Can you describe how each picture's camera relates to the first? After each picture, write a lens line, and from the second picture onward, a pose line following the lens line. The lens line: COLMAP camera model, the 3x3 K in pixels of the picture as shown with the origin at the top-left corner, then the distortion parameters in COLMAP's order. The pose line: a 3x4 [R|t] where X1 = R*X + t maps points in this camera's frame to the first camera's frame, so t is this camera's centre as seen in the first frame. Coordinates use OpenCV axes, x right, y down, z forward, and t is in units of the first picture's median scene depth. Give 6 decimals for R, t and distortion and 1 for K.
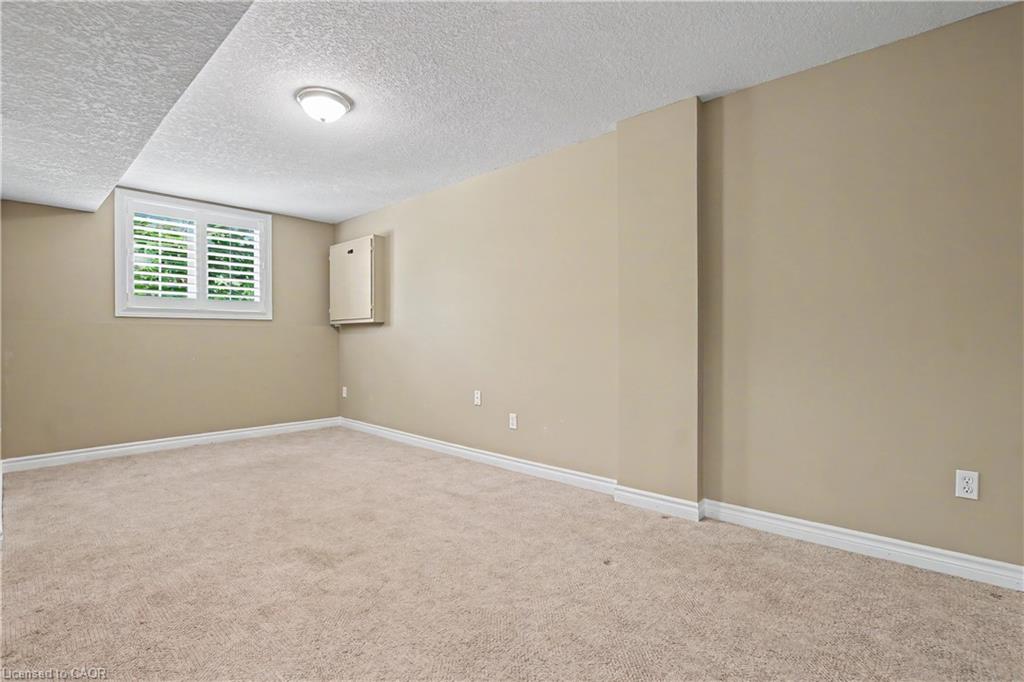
lens RADIAL K [[478.0, 0, 516.2], [0, 478.0, 337.0], [0, 0, 1]] dist [-0.025032, 0.000805]
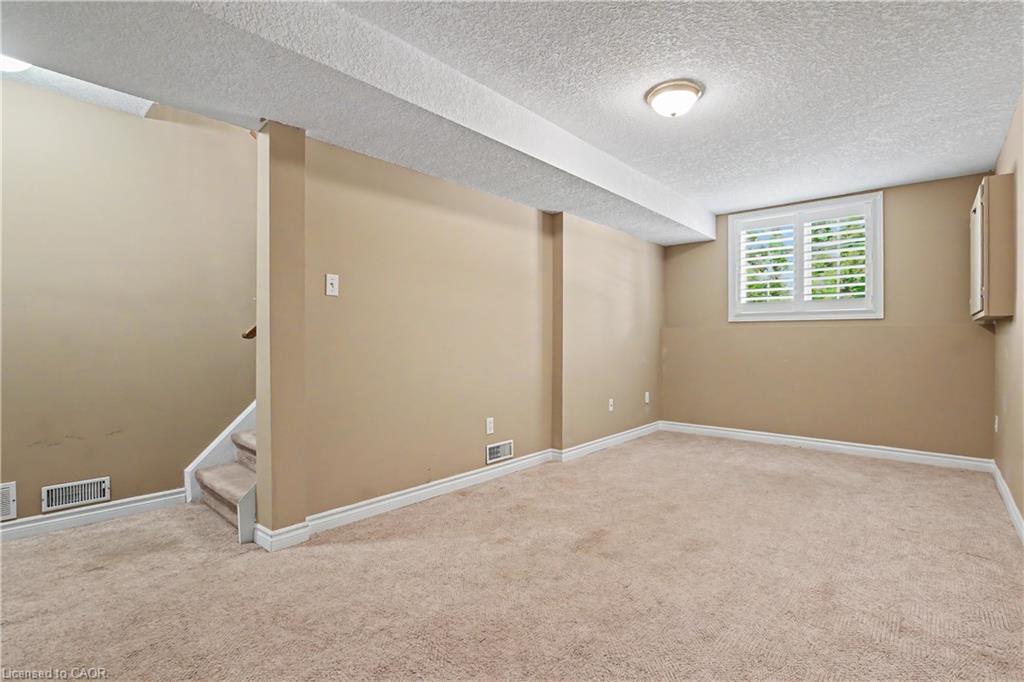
lens RADIAL K [[478.0, 0, 517.8], [0, 478.0, 338.0], [0, 0, 1]] dist [-0.025032, 0.000805]
pose [[0.002605, -0.001447, -0.999996, 0.504969], [0.000124, 0.999999, -0.001447, -0.002018], [0.999997, -0.000121, 0.002605, 0.617138]]
